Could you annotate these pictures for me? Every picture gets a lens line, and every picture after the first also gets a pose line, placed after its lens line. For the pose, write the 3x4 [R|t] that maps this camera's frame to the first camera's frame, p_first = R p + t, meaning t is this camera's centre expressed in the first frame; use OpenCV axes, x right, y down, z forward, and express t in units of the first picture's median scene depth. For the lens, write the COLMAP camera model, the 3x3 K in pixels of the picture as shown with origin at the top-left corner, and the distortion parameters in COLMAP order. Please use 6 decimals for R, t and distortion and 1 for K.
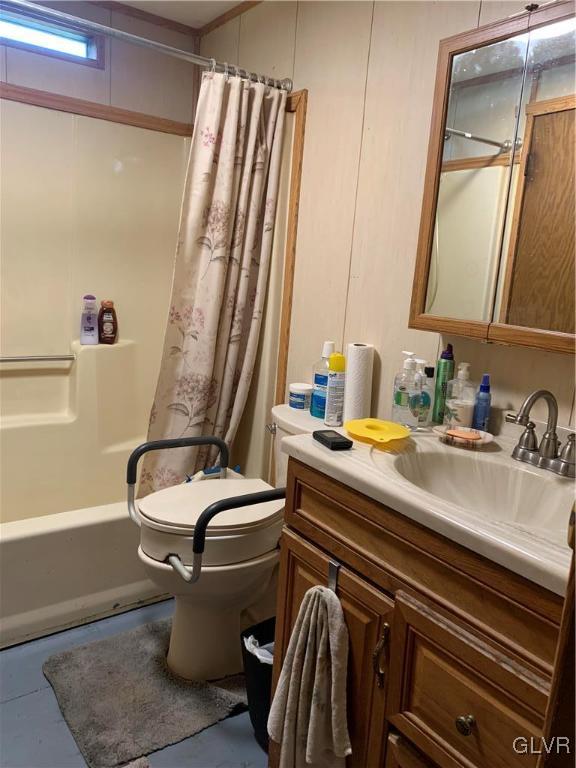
lens RADIAL K [[592.7, 0, 290.5], [0, 592.7, 387.5], [0, 0, 1]] dist [0.043021, -0.054312]
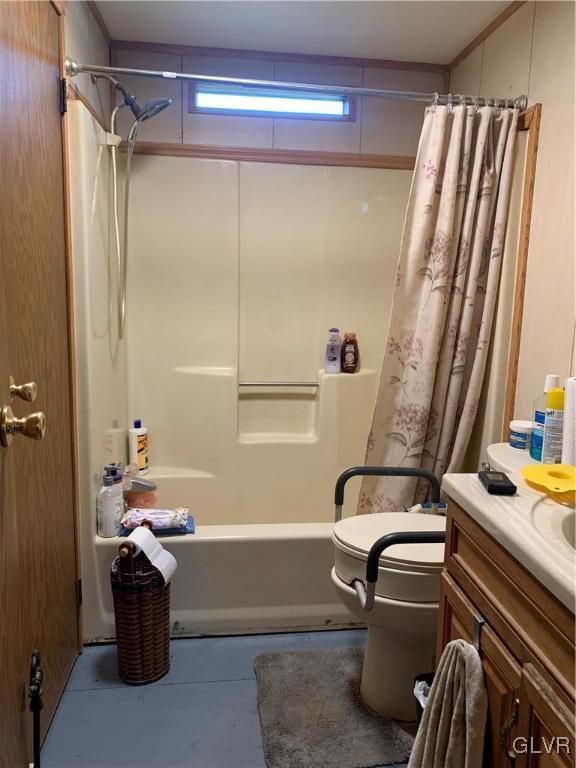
lens RADIAL K [[592.7, 0, 290.5], [0, 592.7, 387.5], [0, 0, 1]] dist [0.043021, -0.054312]
pose [[0.869341, 0.037353, -0.492800, 0.158563], [-0.064088, 0.997241, -0.037468, -0.000693], [0.490040, 0.064156, 0.869336, 0.032382]]
